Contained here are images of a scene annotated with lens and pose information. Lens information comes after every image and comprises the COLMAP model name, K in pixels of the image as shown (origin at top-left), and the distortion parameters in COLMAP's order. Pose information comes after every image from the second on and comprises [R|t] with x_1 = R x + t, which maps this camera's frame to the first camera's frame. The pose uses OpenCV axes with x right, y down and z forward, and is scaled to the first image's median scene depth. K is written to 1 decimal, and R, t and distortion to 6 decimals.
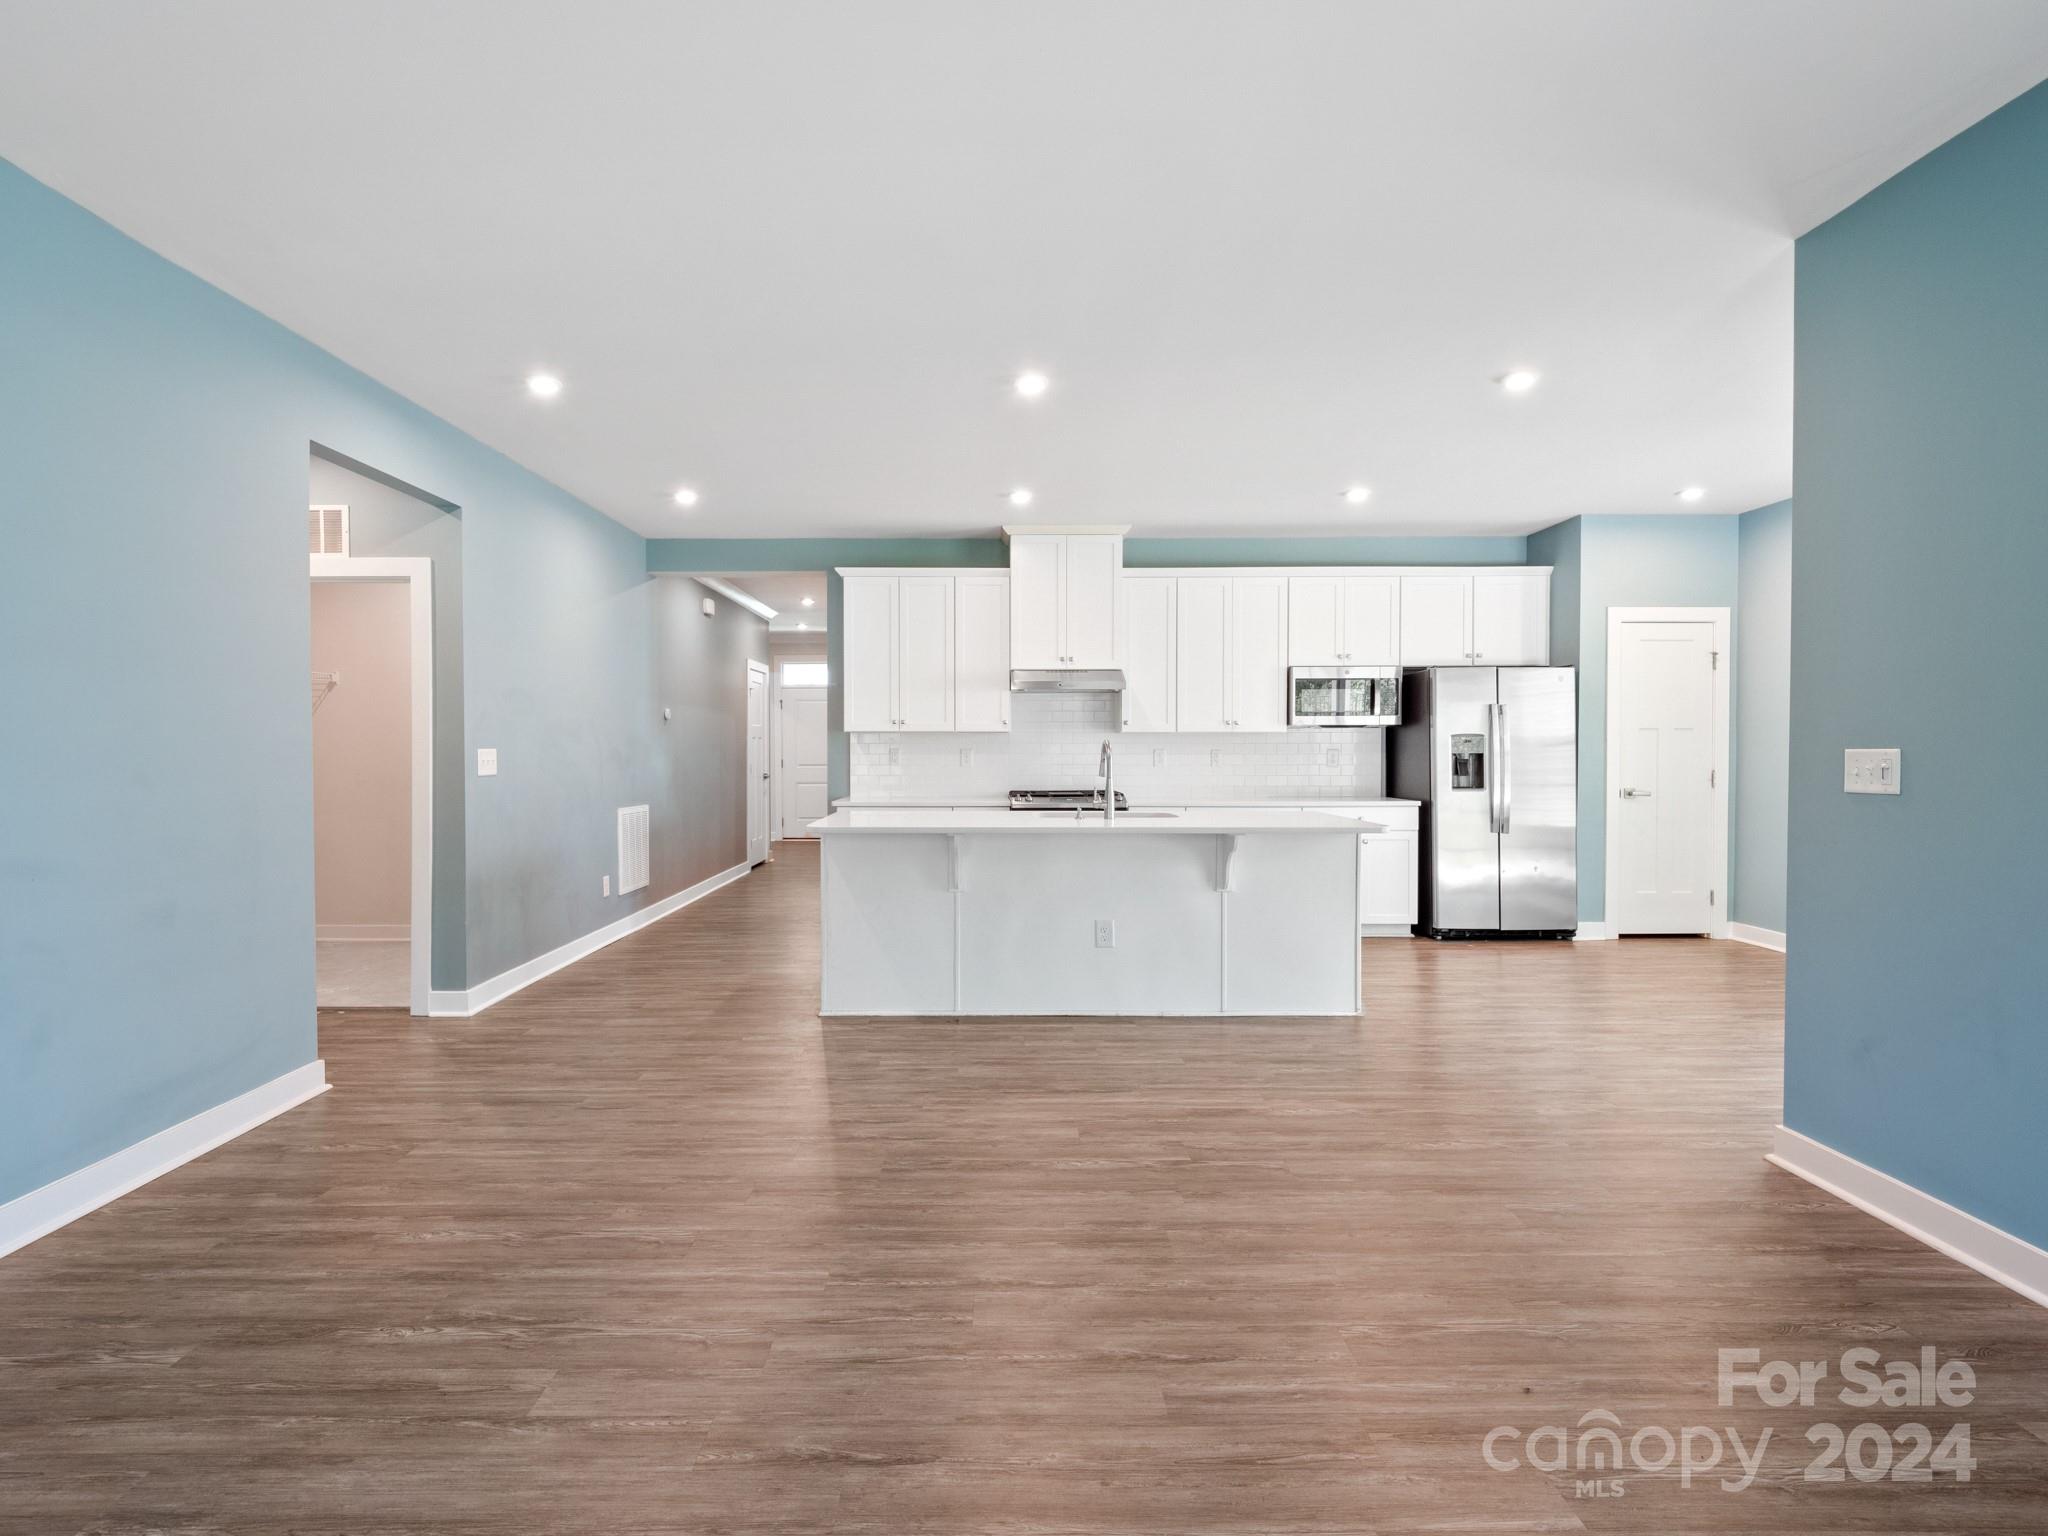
lens RADIAL K [[1047.4, 0, 972.1], [0, 1047.4, 760.1], [0, 0, 1]] dist [-0.000637, 0.000479]
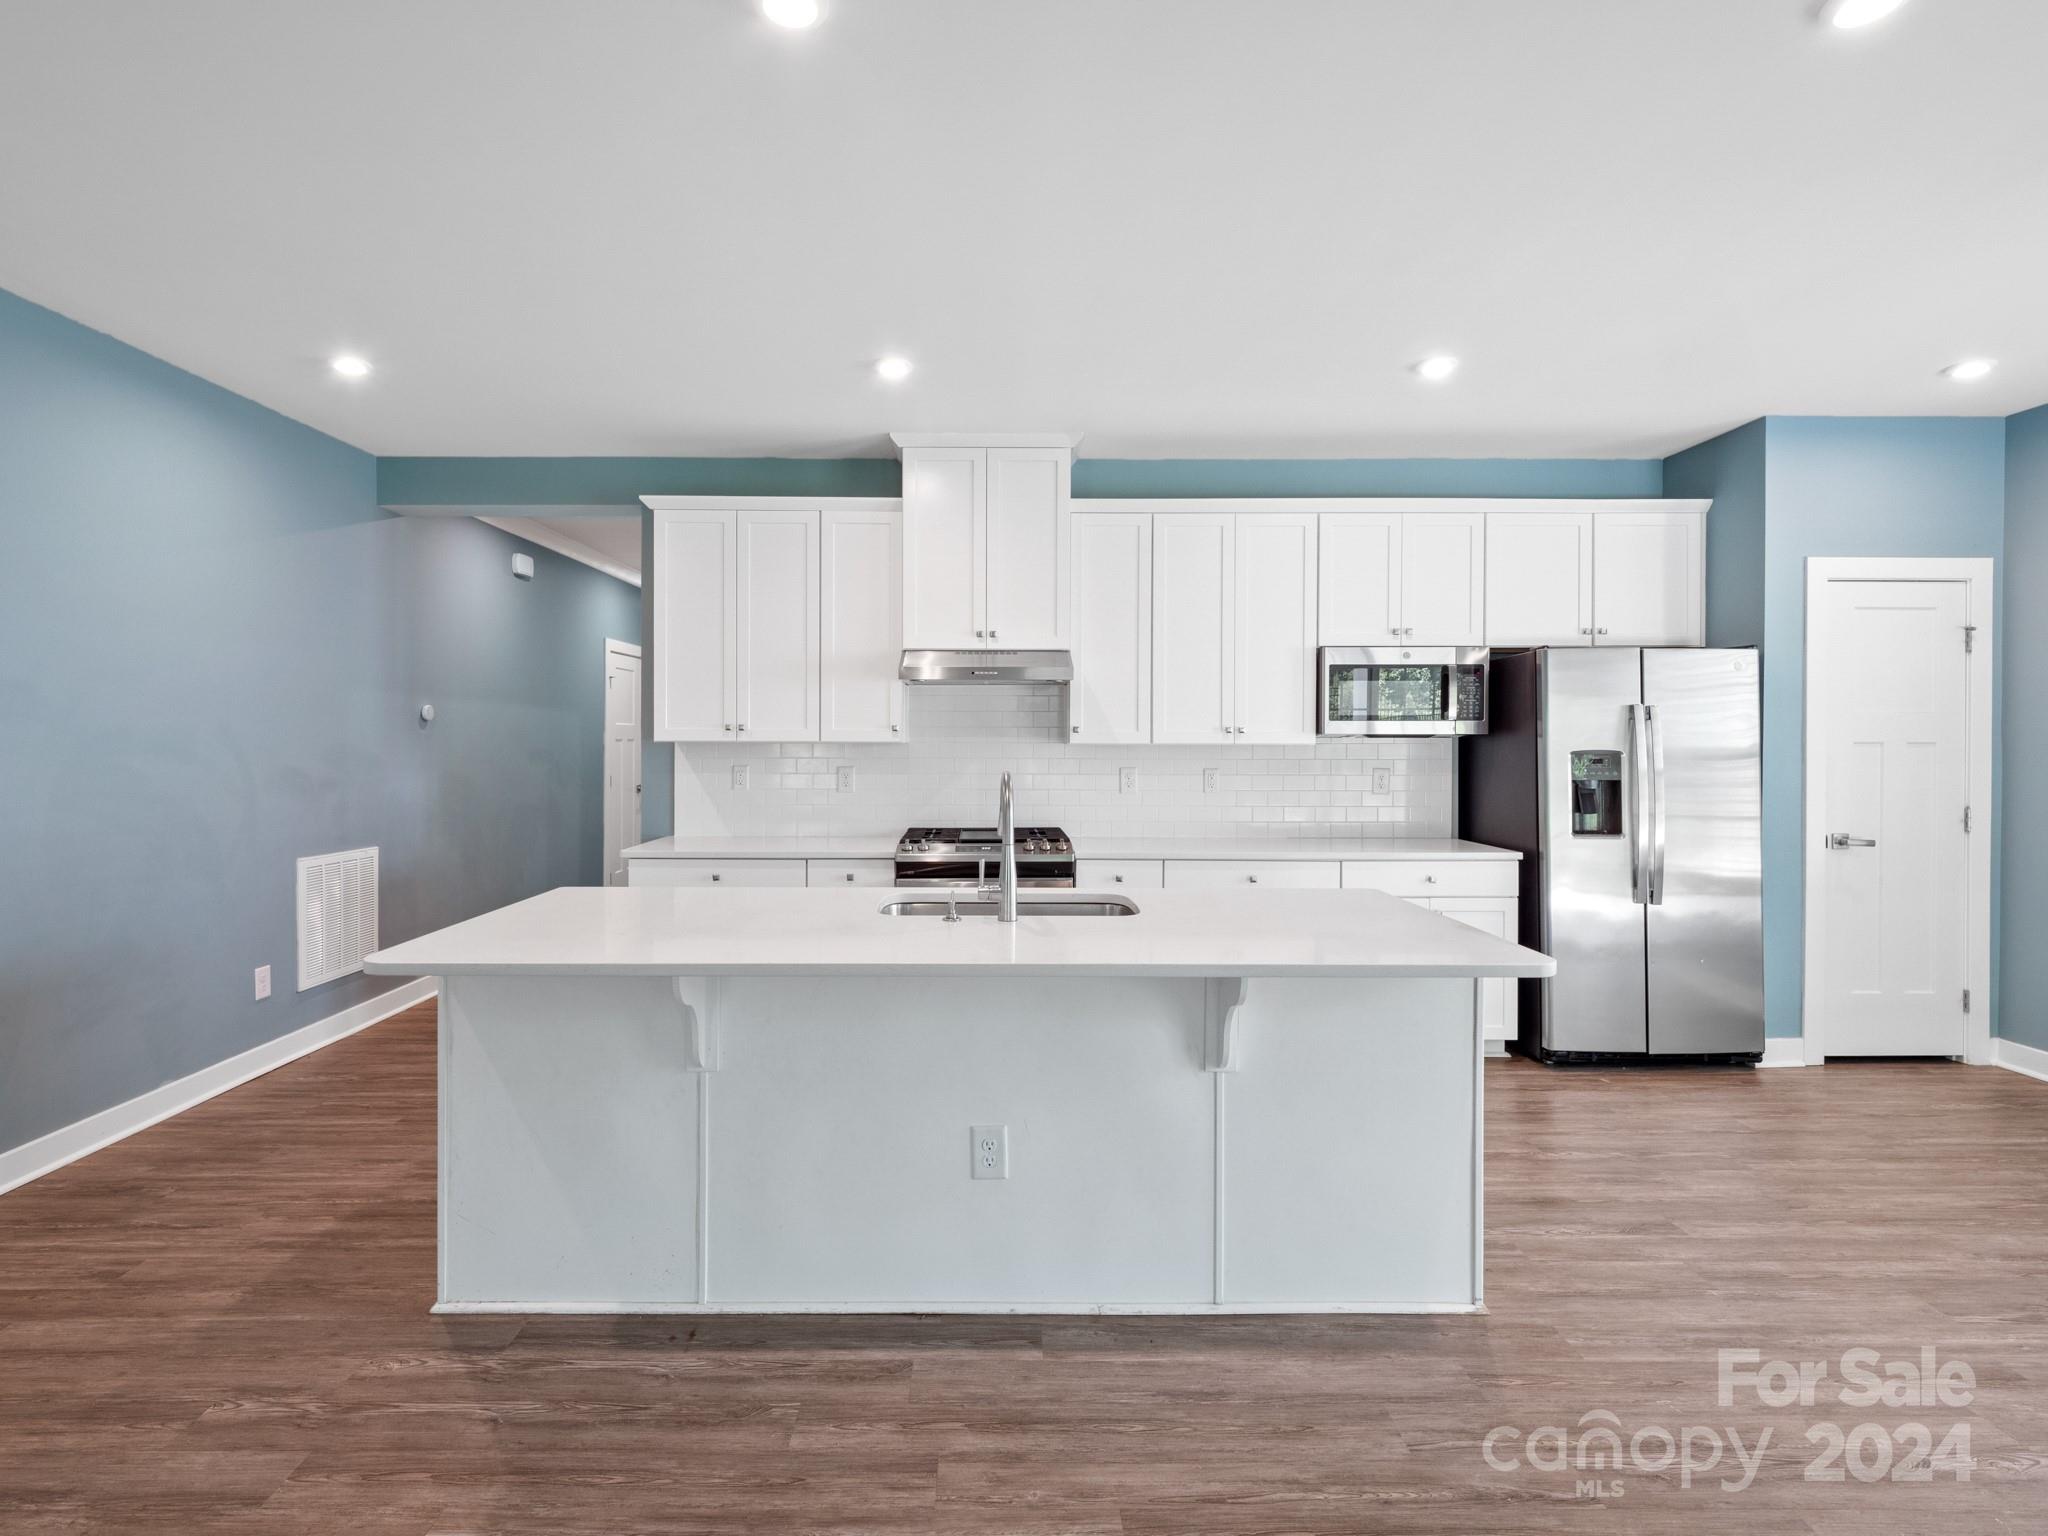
lens RADIAL K [[1030.1, 0, 980.7], [0, 1030.1, 744.9], [0, 0, 1]] dist [-0.001574, -0.000342]
pose [[0.999983, 0.003296, 0.004785, 0.084712], [-0.003275, 0.999986, -0.004262, -0.023452], [-0.004799, 0.004246, 0.999979, 0.349054]]
